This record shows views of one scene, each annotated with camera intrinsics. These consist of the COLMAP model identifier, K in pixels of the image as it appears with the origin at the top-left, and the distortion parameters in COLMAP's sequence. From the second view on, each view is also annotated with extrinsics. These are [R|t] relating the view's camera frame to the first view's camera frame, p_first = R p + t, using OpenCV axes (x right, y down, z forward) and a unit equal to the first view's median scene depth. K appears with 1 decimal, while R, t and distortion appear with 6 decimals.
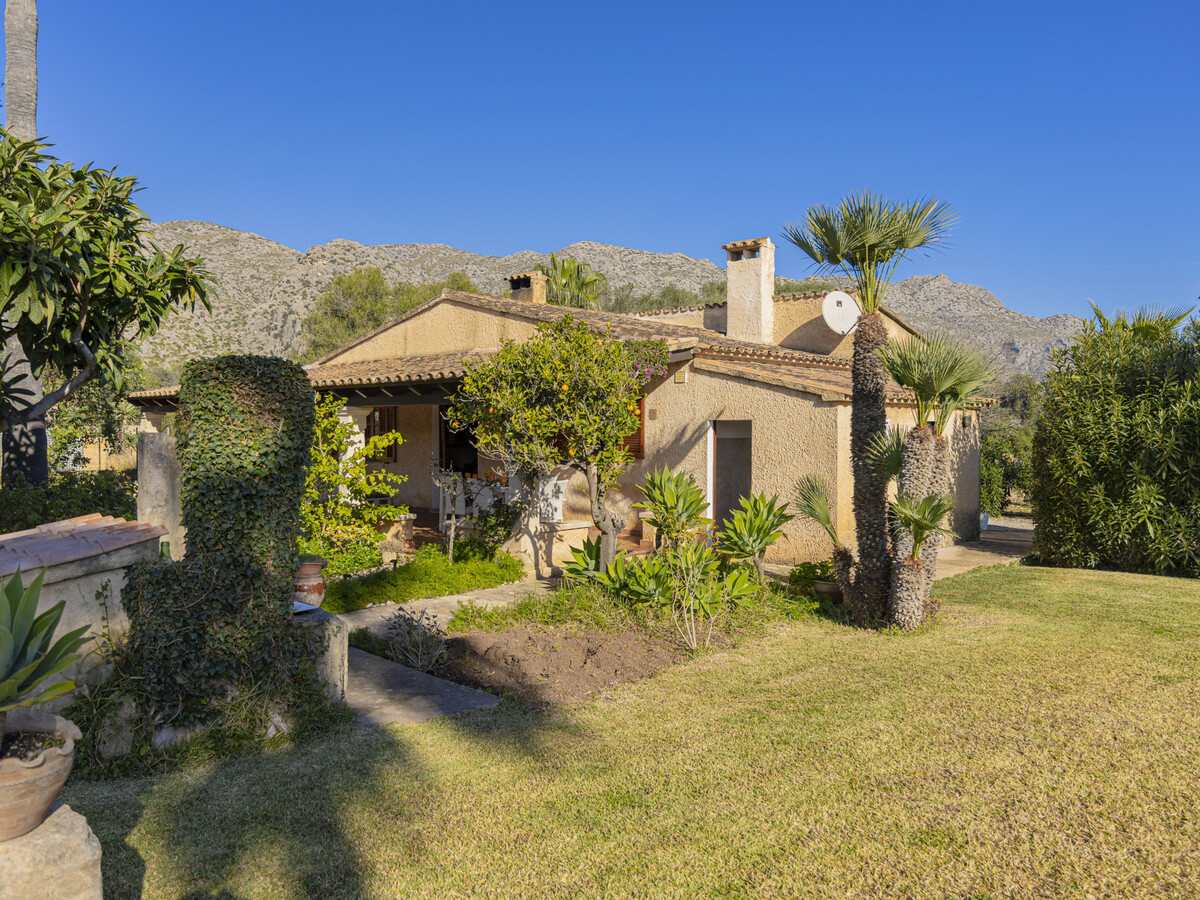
lens RADIAL K [[914.6, 0, 595.8], [0, 914.6, 447.1], [0, 0, 1]] dist [0.002510, -0.006653]
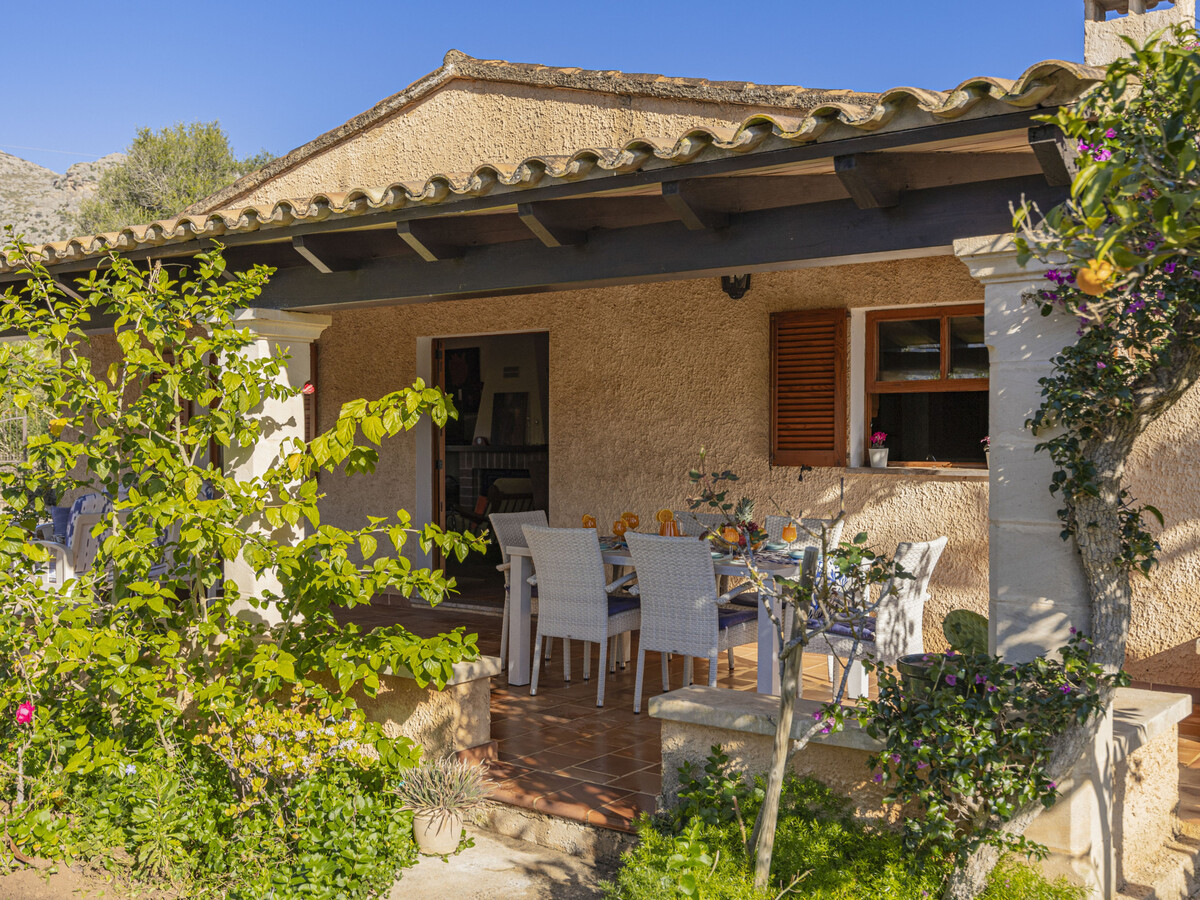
lens RADIAL K [[1279.3, 0, 600.0], [0, 1279.3, 450.0], [0, 0, 1]] dist [-0.002317, -0.014619]
pose [[0.995963, -0.002693, 0.089727, -0.143784], [0.003313, 0.999972, -0.006766, 0.005454], [-0.089707, 0.007036, 0.995943, 0.411421]]
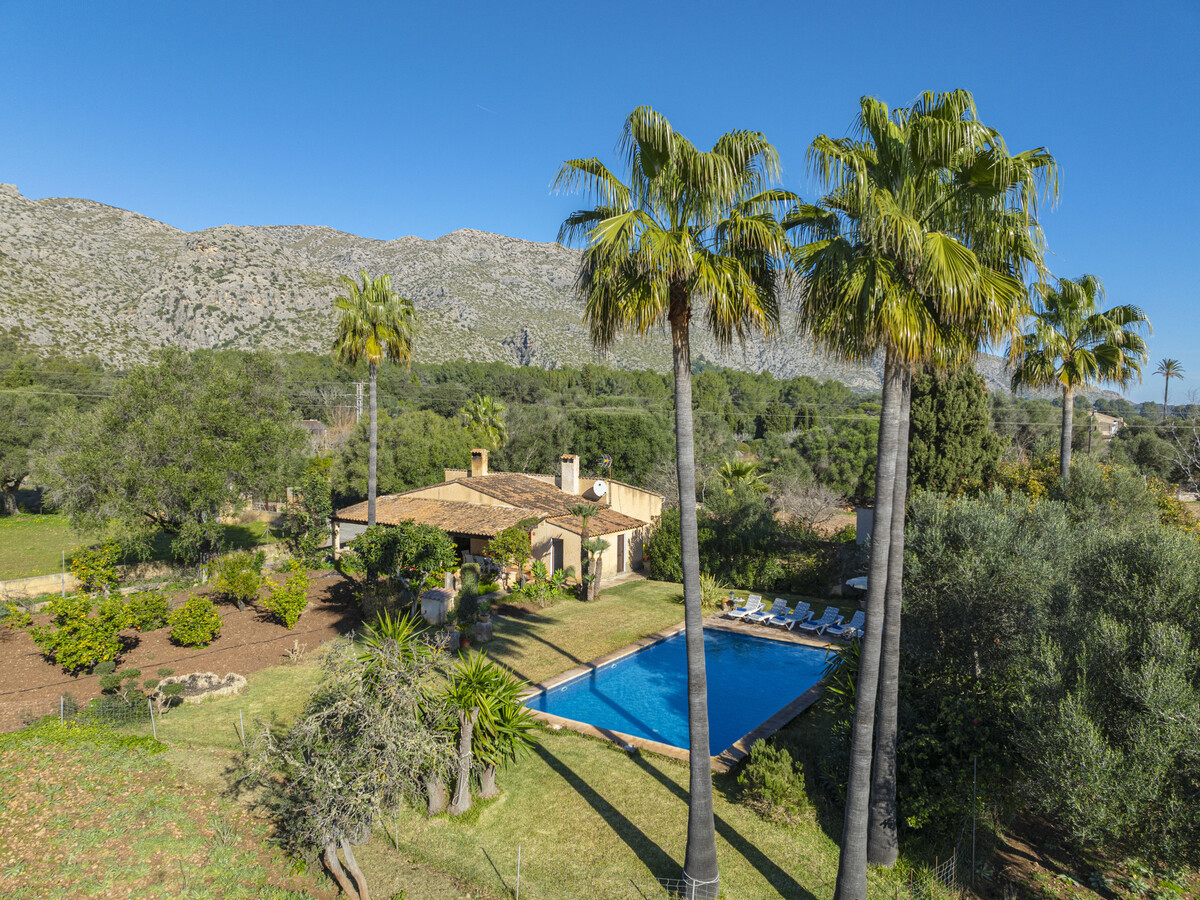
lens RADIAL K [[914.6, 0, 595.8], [0, 914.6, 447.1], [0, 0, 1]] dist [0.002510, -0.006653]
pose [[0.991033, 0.001014, 0.133615, -0.110107], [-0.006317, 0.999209, 0.039270, -0.339379], [-0.133470, -0.039761, 0.990255, -1.579527]]
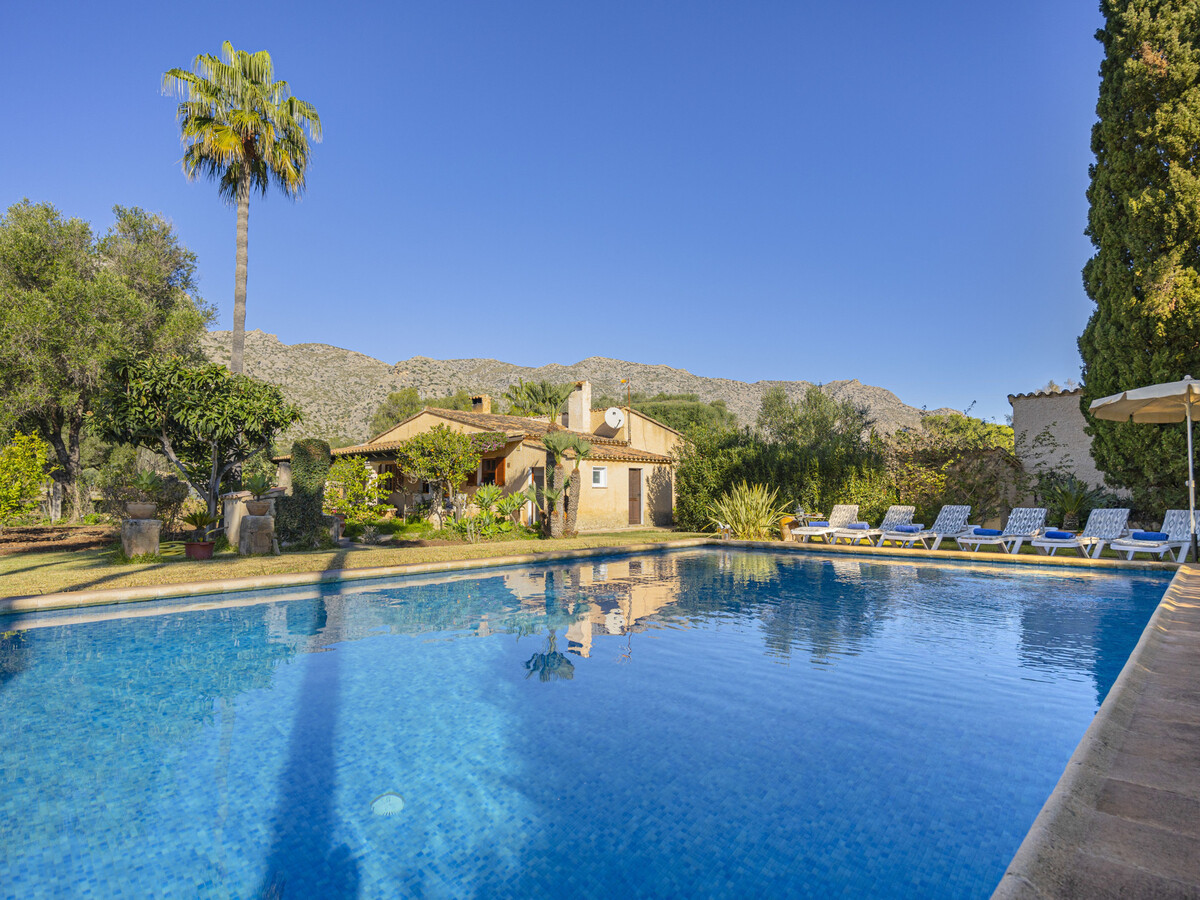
lens RADIAL K [[685.8, 0, 600.0], [0, 685.8, 450.0], [0, 0, 1]] dist [-0.000835, -0.000098]
pose [[0.999874, -0.001845, -0.015767, 0.227374], [0.000528, 0.996536, -0.083157, 0.048051], [0.015866, 0.083138, 0.996412, -0.475002]]
